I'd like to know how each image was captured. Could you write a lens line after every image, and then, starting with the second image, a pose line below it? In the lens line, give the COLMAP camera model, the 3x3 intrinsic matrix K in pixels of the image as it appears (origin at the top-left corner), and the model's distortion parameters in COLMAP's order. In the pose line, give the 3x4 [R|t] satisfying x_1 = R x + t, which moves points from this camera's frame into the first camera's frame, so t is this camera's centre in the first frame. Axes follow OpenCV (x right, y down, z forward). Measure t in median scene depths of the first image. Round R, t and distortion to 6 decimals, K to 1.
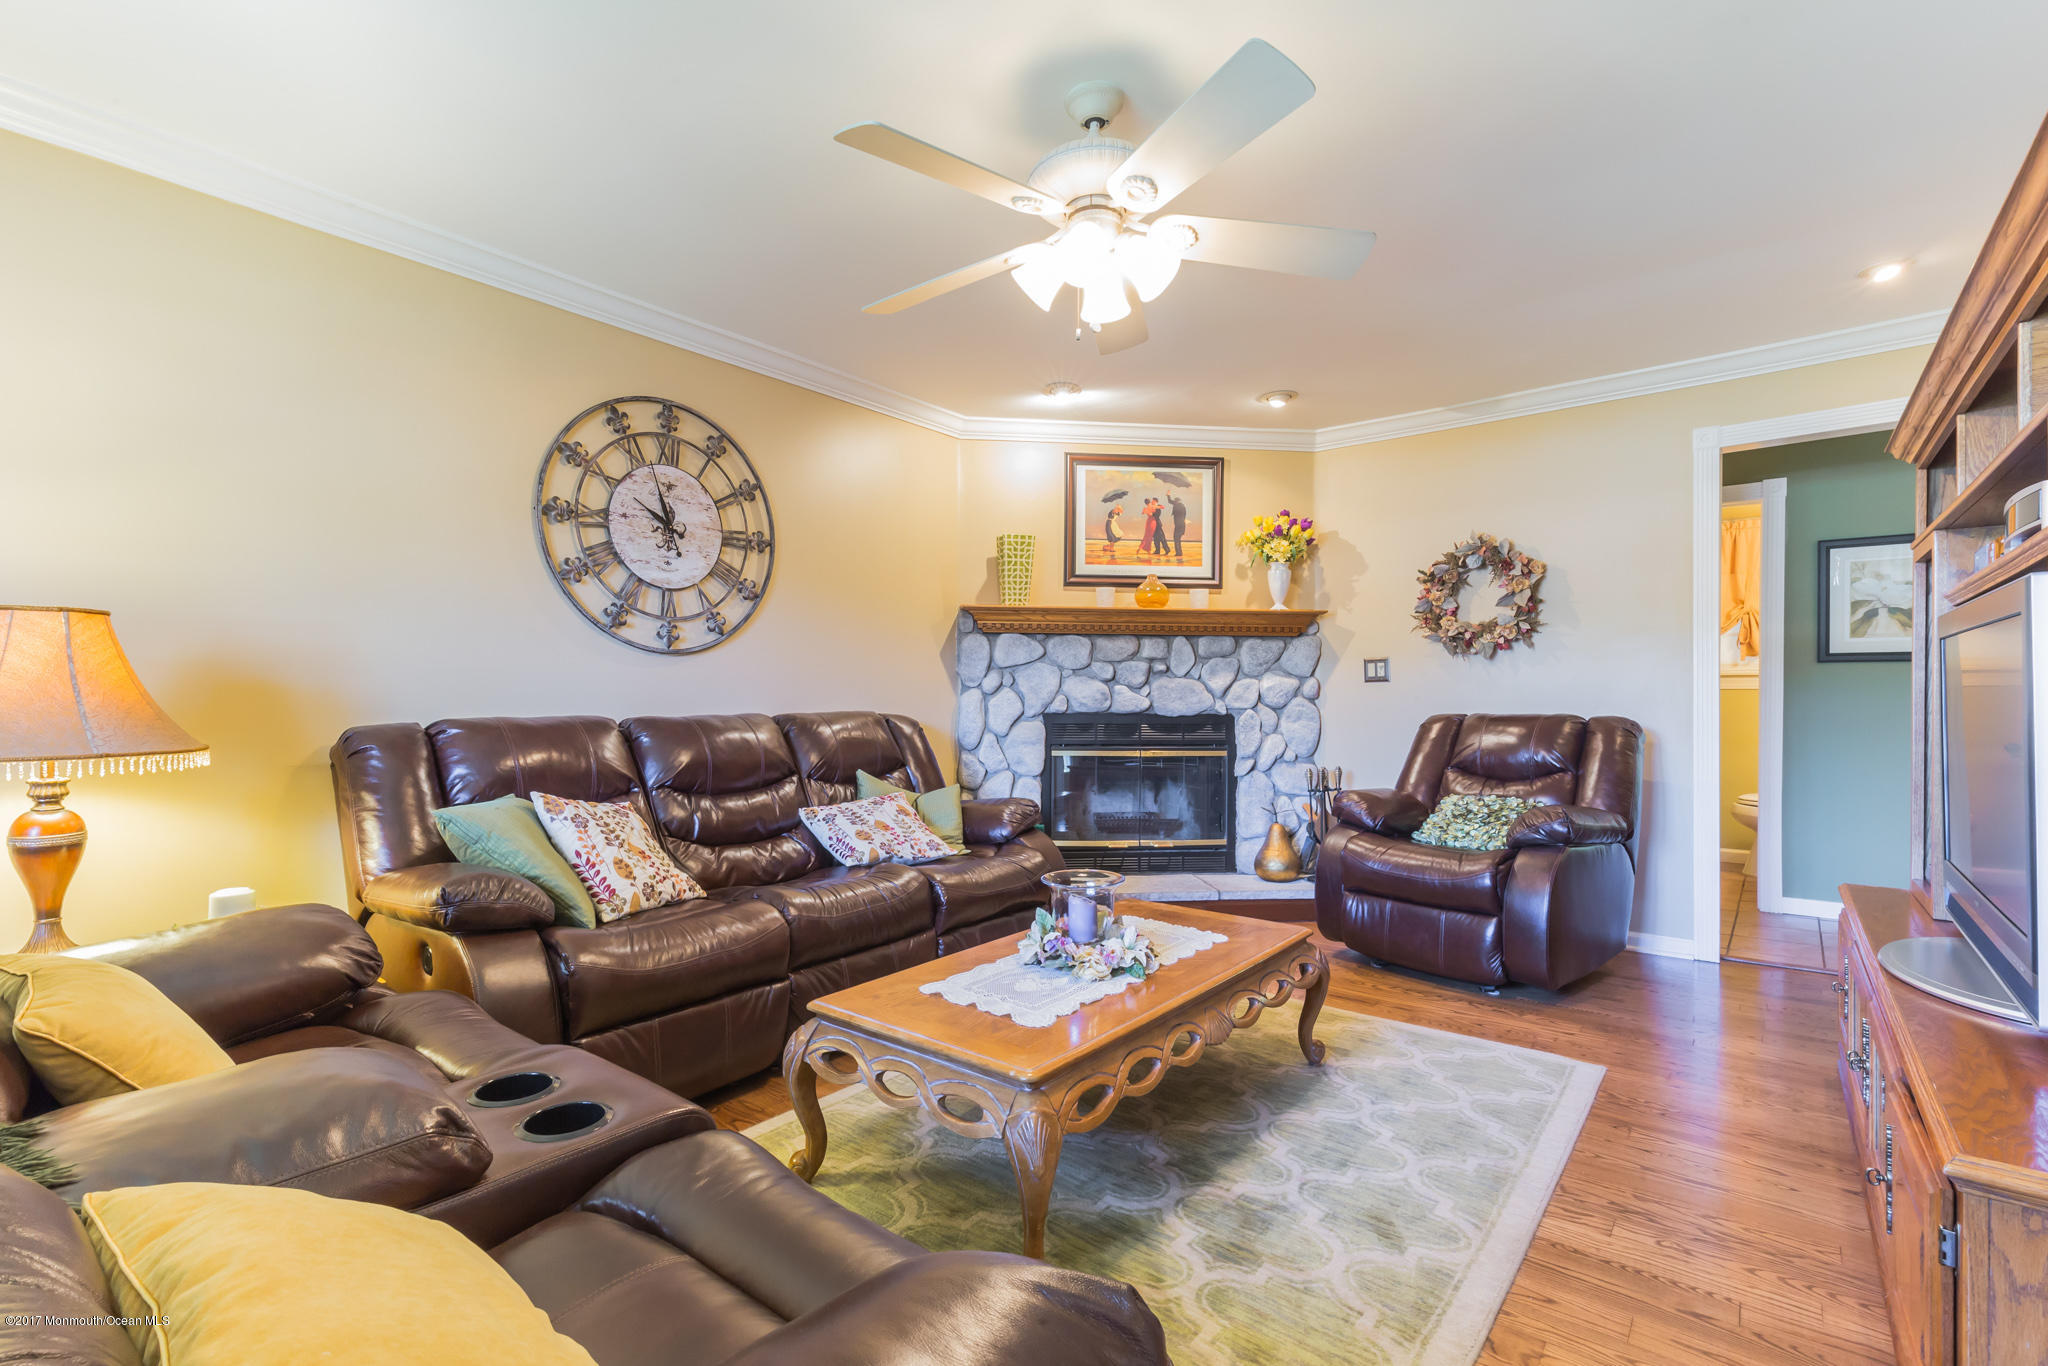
lens RADIAL K [[941.8, 0, 1012.3], [0, 941.8, 682.8], [0, 0, 1]] dist [-0.016599, 0.003581]
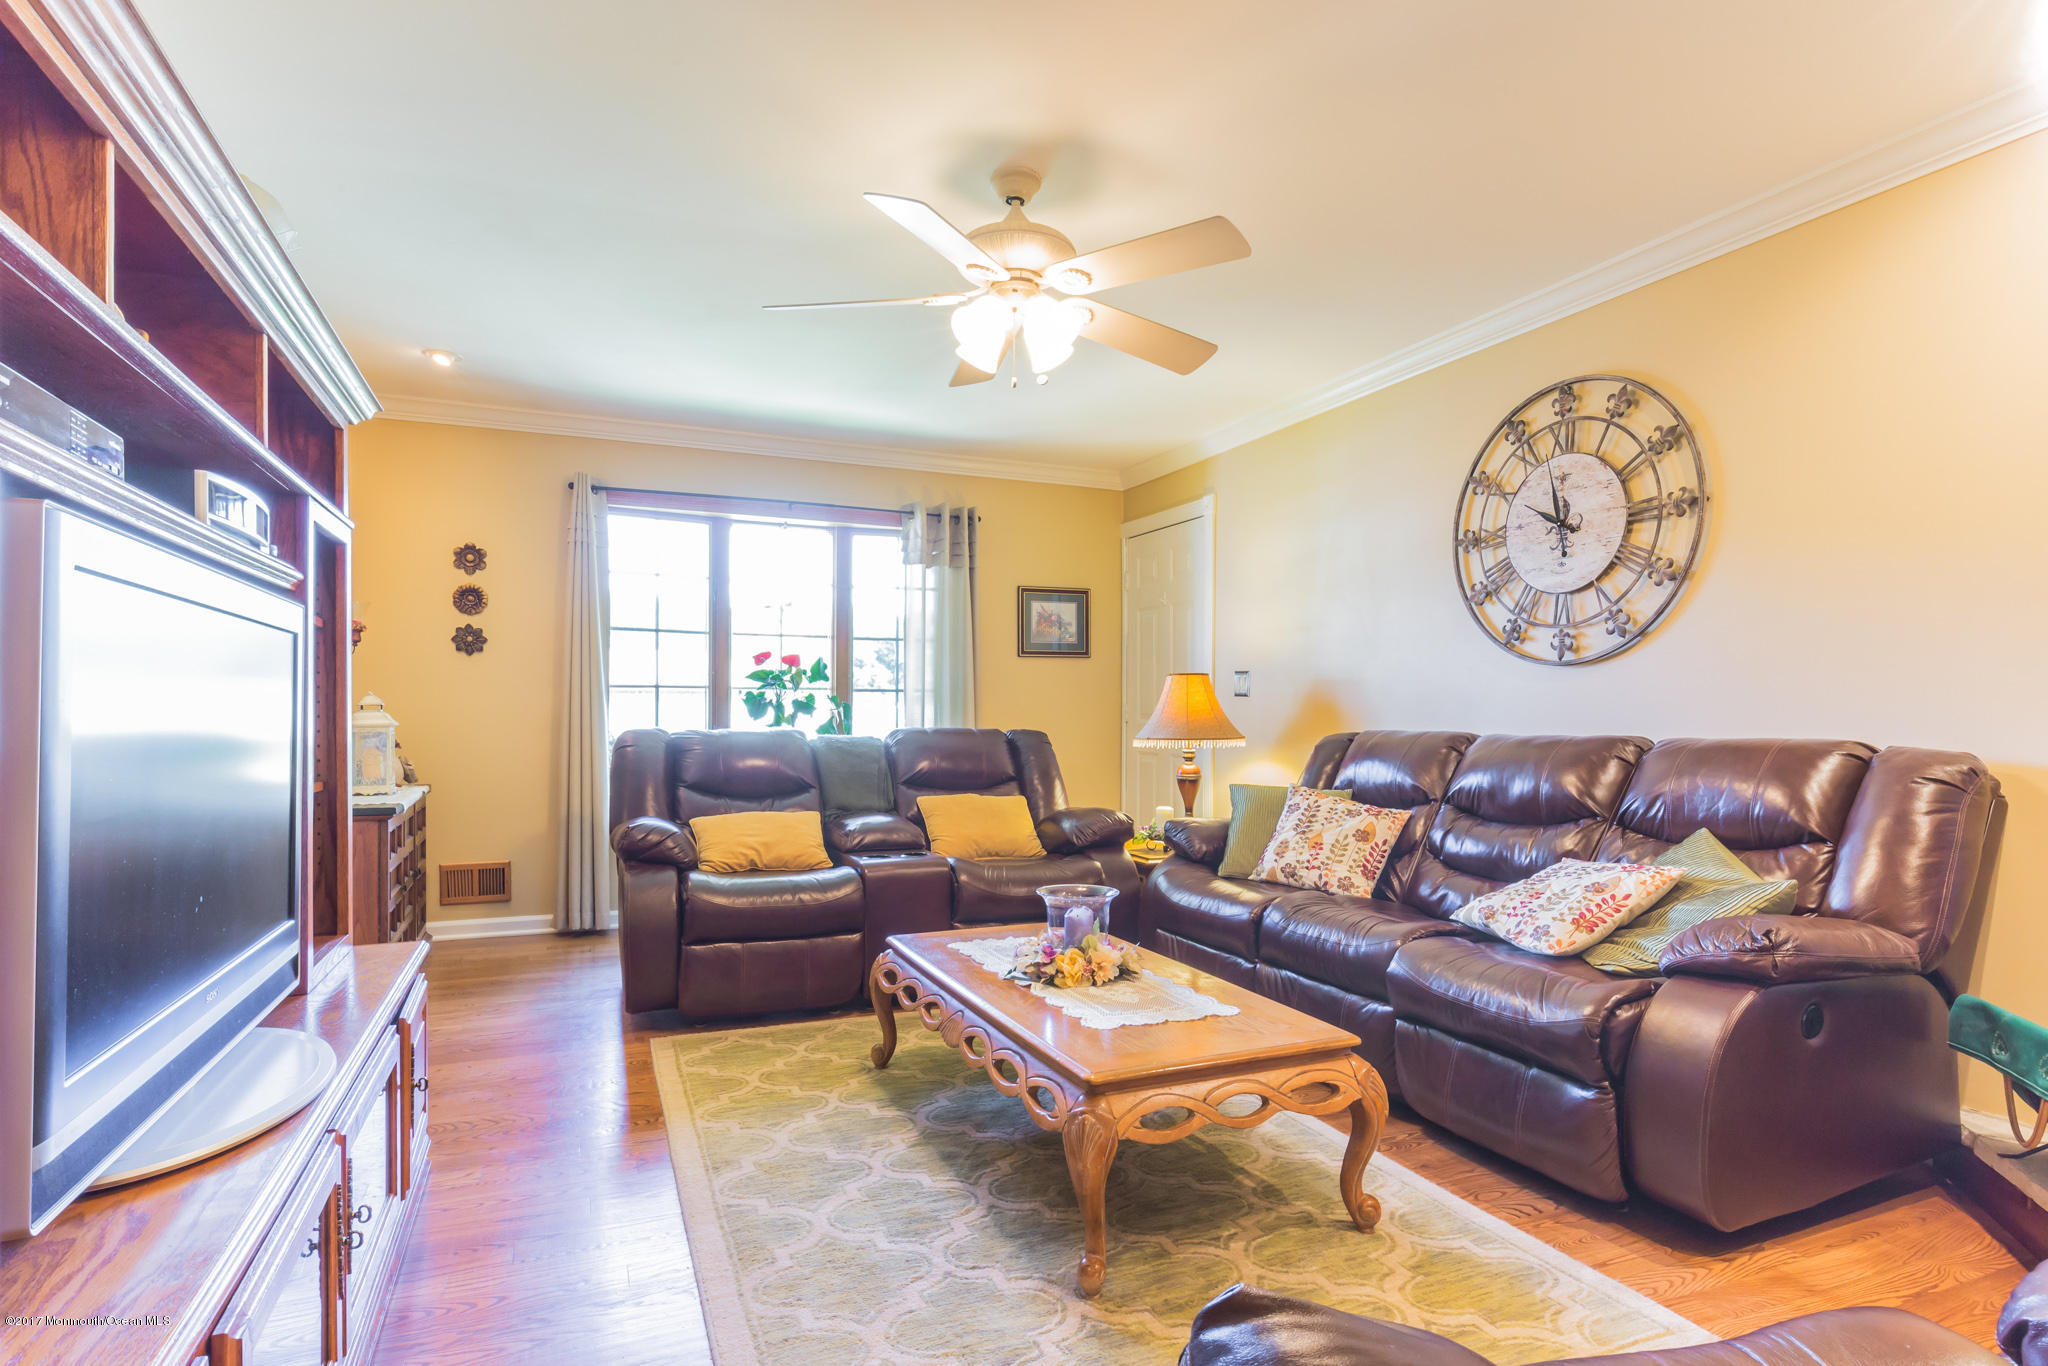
lens RADIAL K [[1065.8, 0, 1014.9], [0, 1065.8, 698.7], [0, 0, 1]] dist [-0.006300, -0.002081]
pose [[-0.468270, -0.013132, -0.883488, 0.775725], [0.009191, 0.999763, -0.019732, 0.015827], [0.883538, -0.017360, -0.468039, 1.019782]]
